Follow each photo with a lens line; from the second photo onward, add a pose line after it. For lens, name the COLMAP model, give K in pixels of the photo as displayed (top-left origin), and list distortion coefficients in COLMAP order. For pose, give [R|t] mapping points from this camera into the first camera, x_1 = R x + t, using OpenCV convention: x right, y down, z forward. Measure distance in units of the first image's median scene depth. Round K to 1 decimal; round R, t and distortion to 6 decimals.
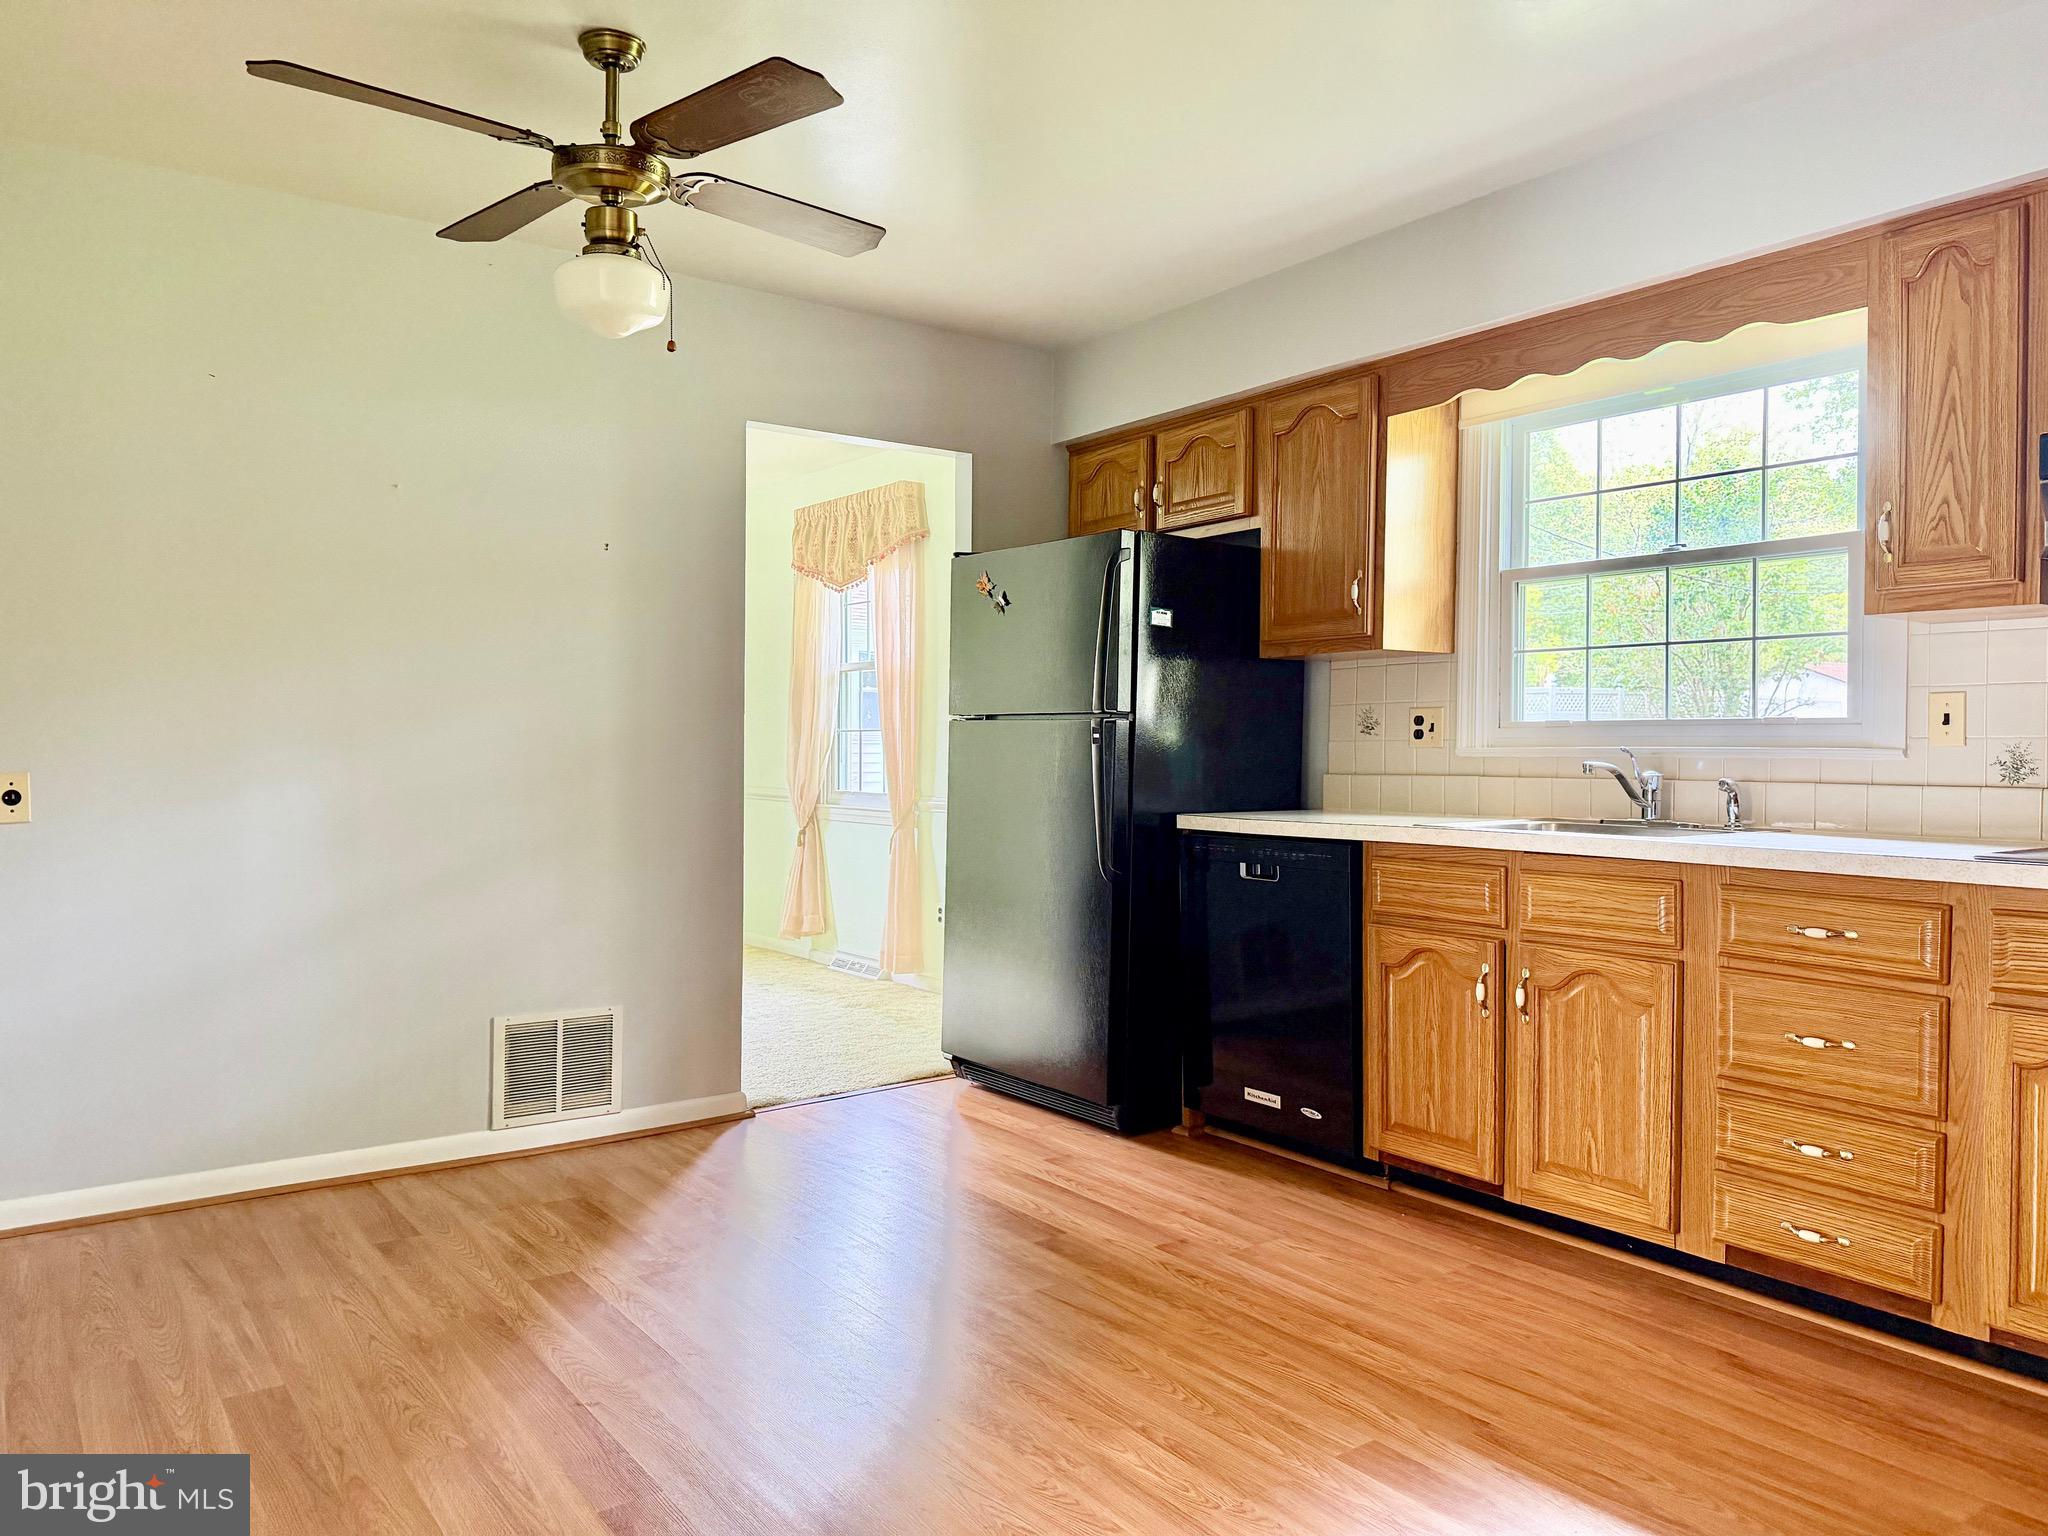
lens RADIAL K [[1423.6, 0, 1038.2], [0, 1423.6, 749.9], [0, 0, 1]] dist [0.093027, -0.107938]
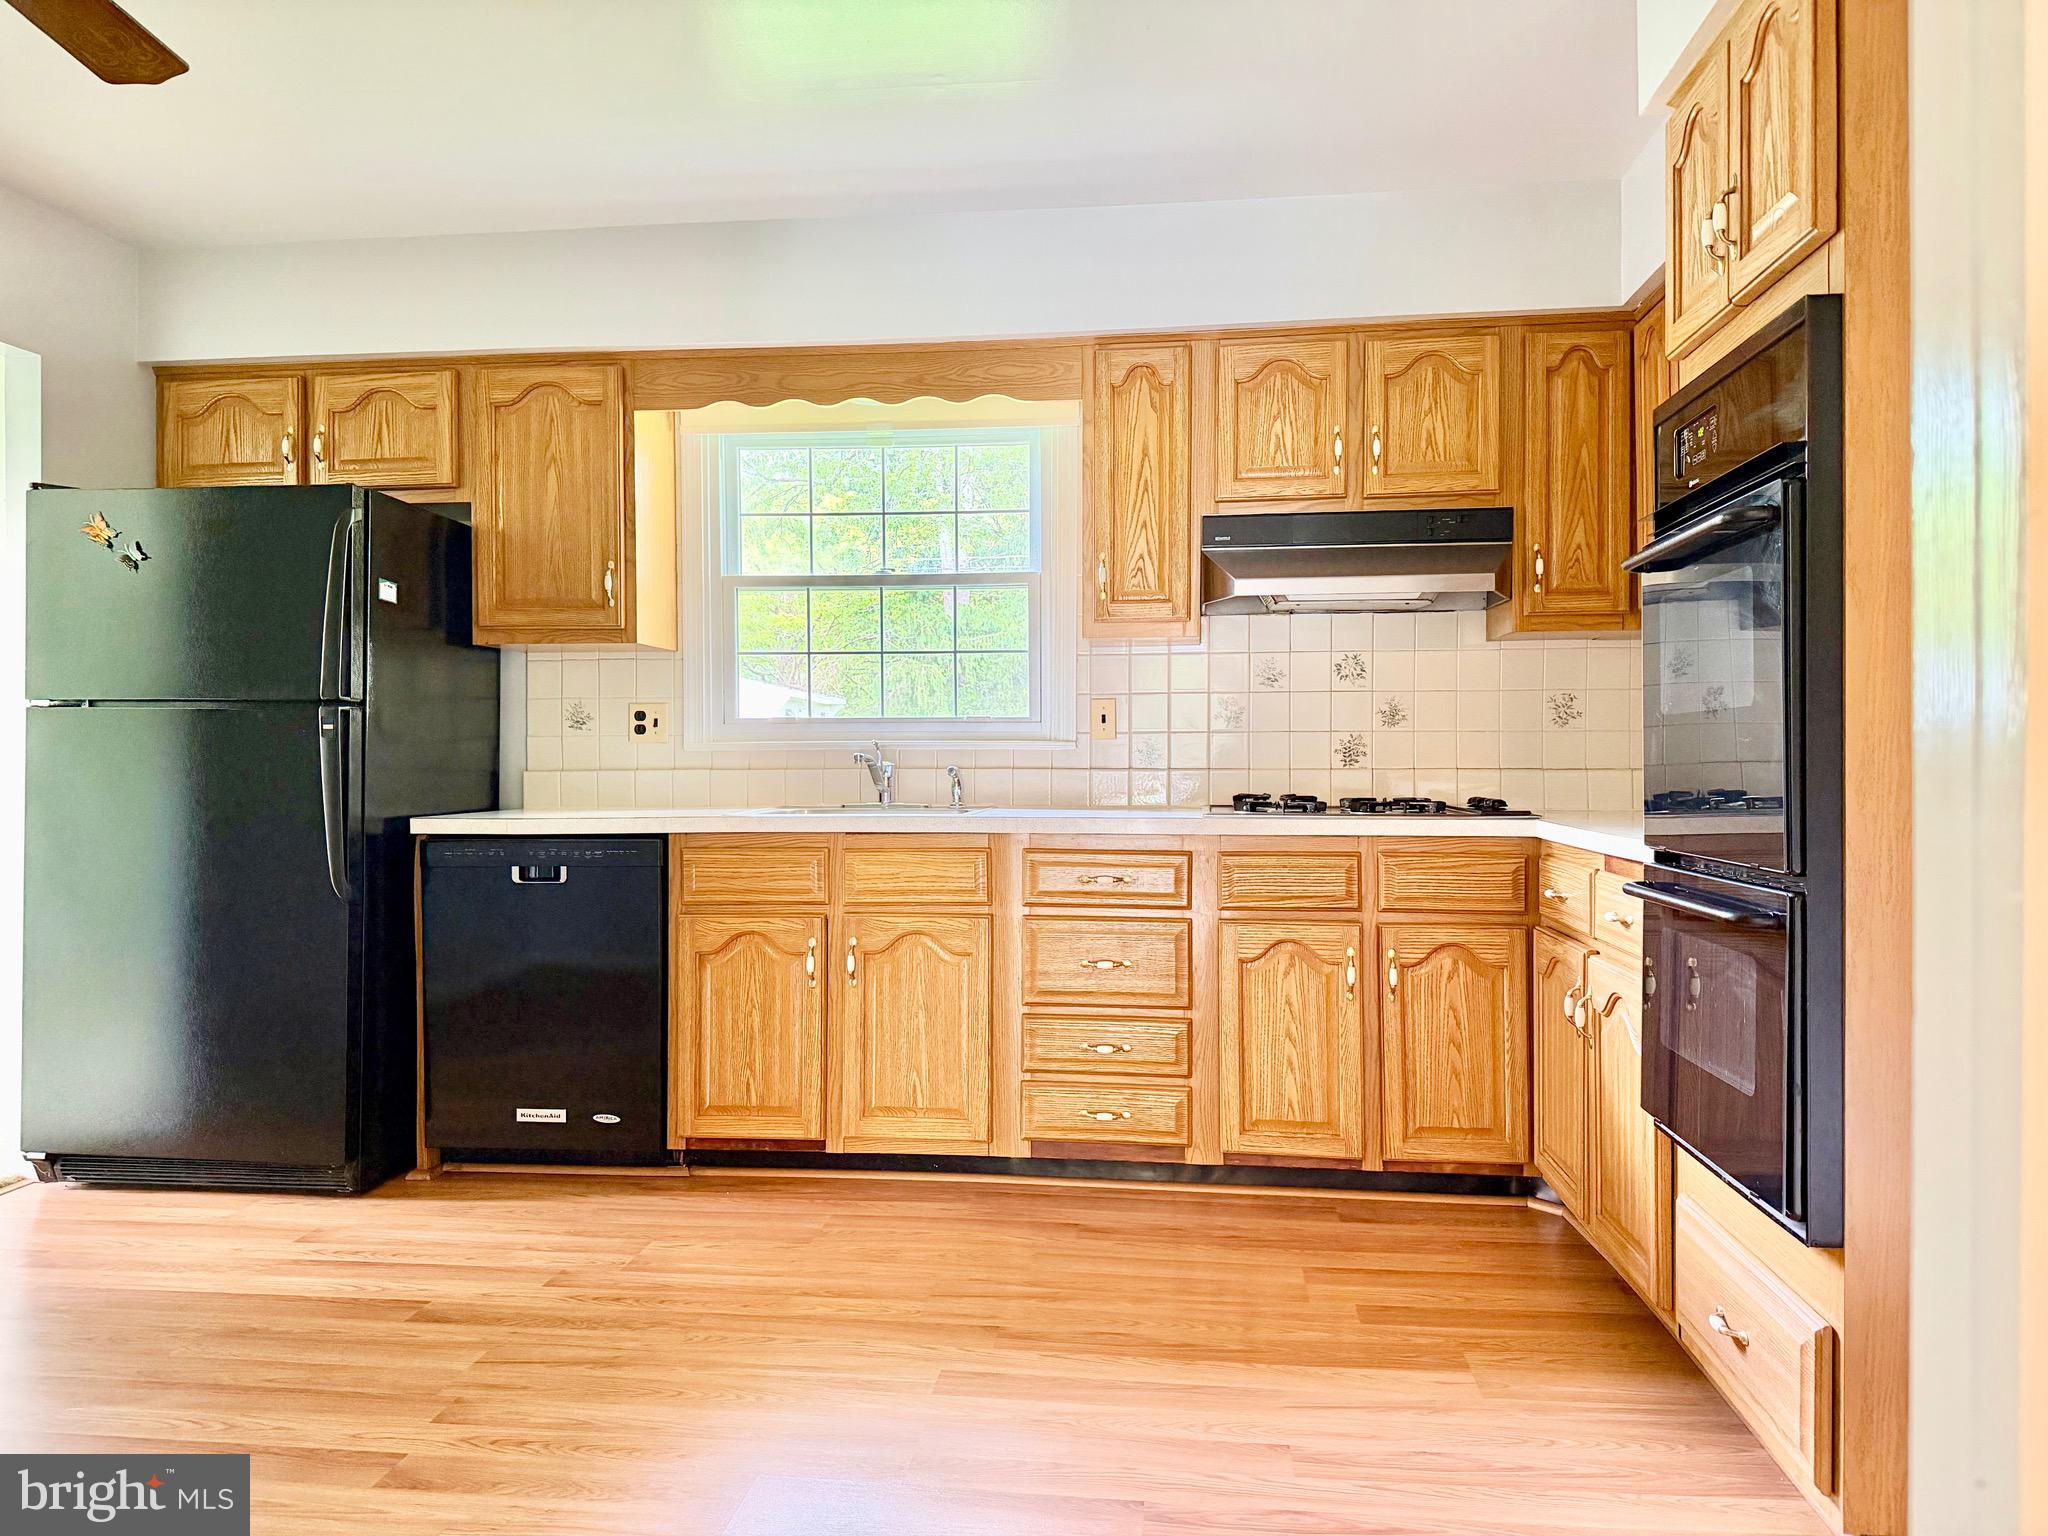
lens RADIAL K [[1423.6, 0, 997.3], [0, 1423.6, 751.7], [0, 0, 1]] dist [0.093027, -0.107938]
pose [[0.691396, -0.001114, 0.722475, -0.353260], [0.006327, 0.999970, -0.004512, 0.013297], [-0.722449, 0.007691, 0.691382, 0.148059]]
